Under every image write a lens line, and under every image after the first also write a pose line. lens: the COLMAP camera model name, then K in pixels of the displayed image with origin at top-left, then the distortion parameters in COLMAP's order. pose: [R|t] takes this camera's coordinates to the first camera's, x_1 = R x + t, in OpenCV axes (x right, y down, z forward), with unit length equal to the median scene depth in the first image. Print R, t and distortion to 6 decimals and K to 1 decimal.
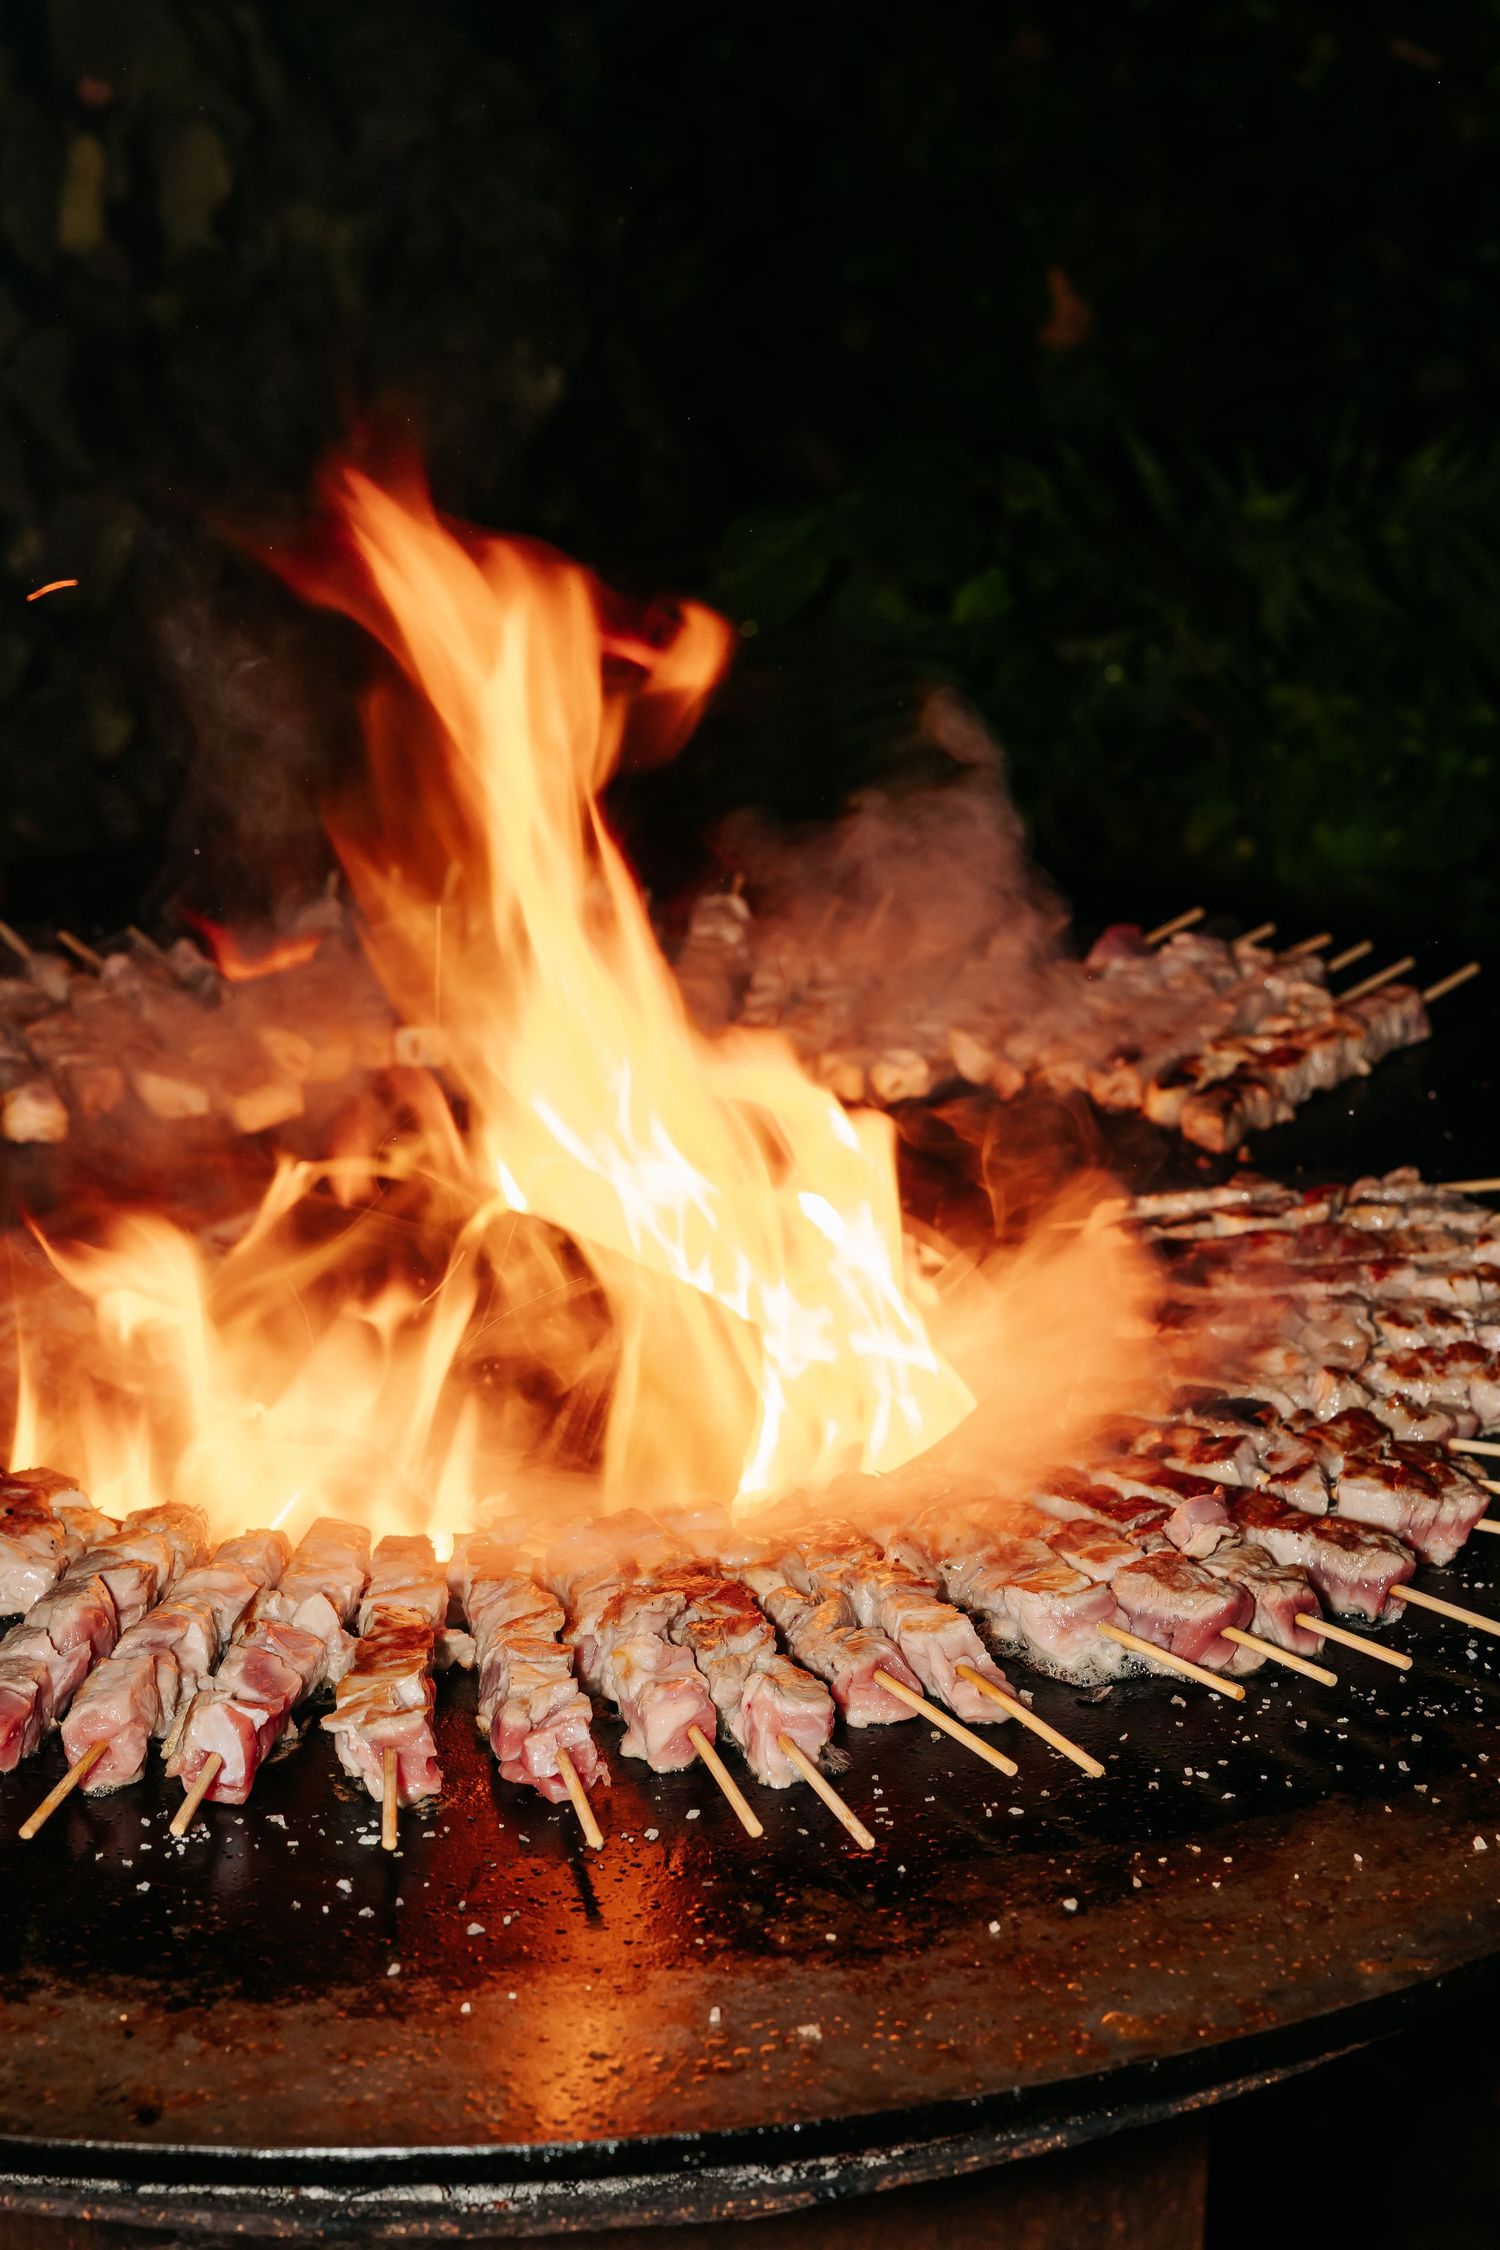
lens RADIAL K [[4070.6, 0, 747.0], [0, 4070.6, 1123.1], [0, 0, 1]] dist [-0.055037, 0.000000]
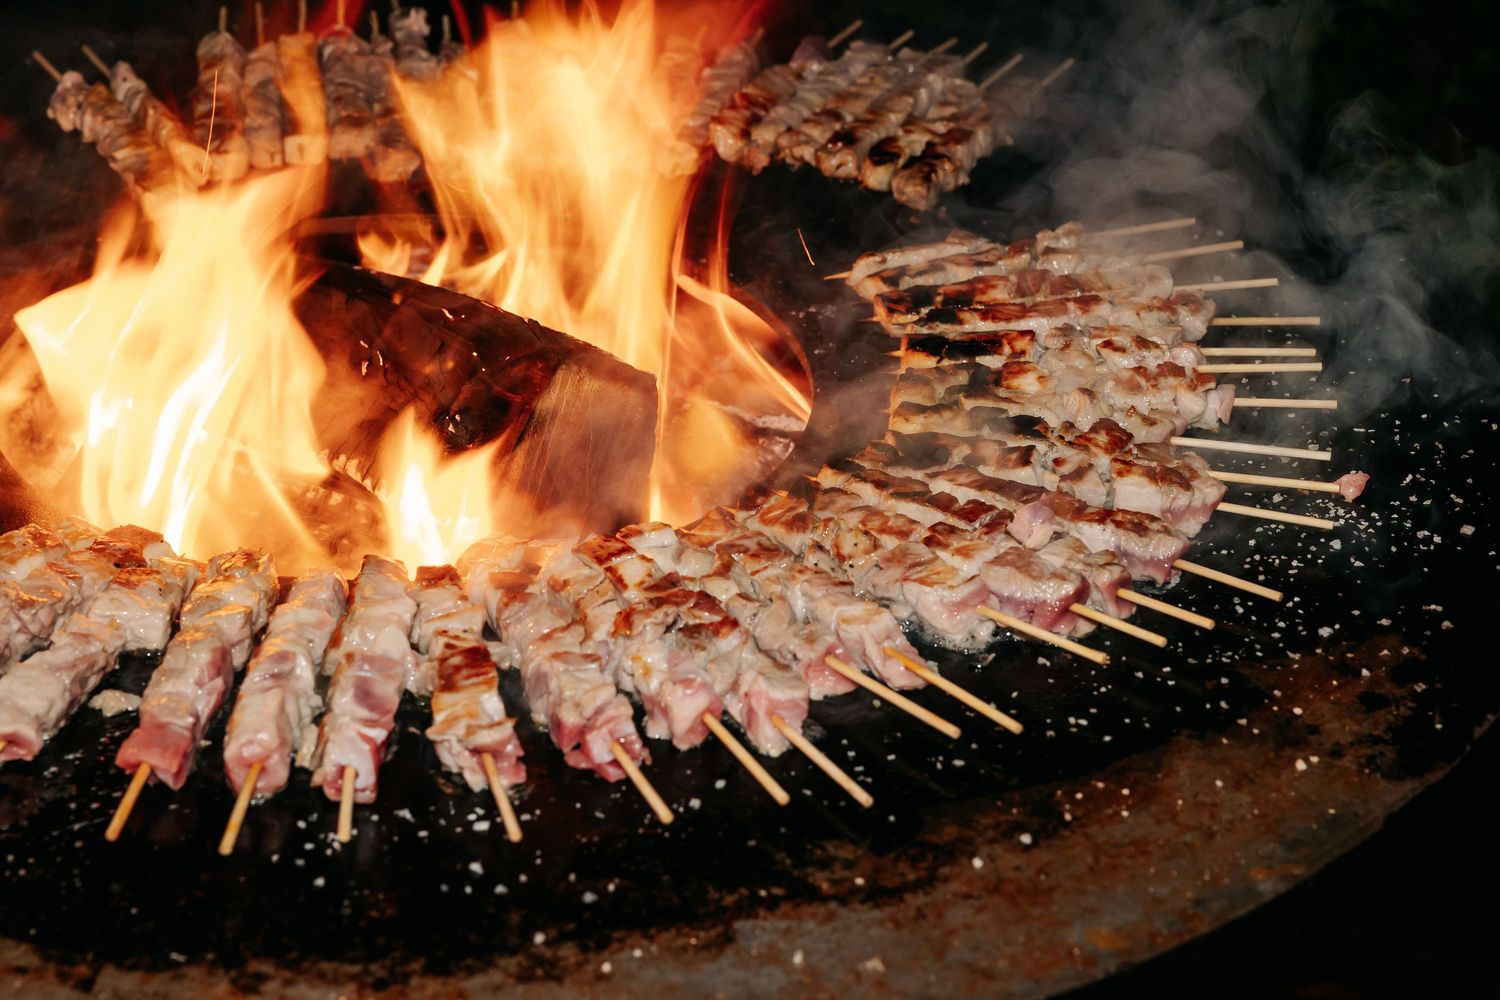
lens RADIAL K [[2713.8, 0, 751.6], [0, 2713.8, 501.4], [0, 0, 1]] dist [-0.055037, 0.000000]
pose [[0.983136, -0.060951, 0.172420, -0.141095], [0.034461, 0.987679, 0.152650, -0.051200], [-0.179600, -0.144134, 0.973124, 0.147449]]
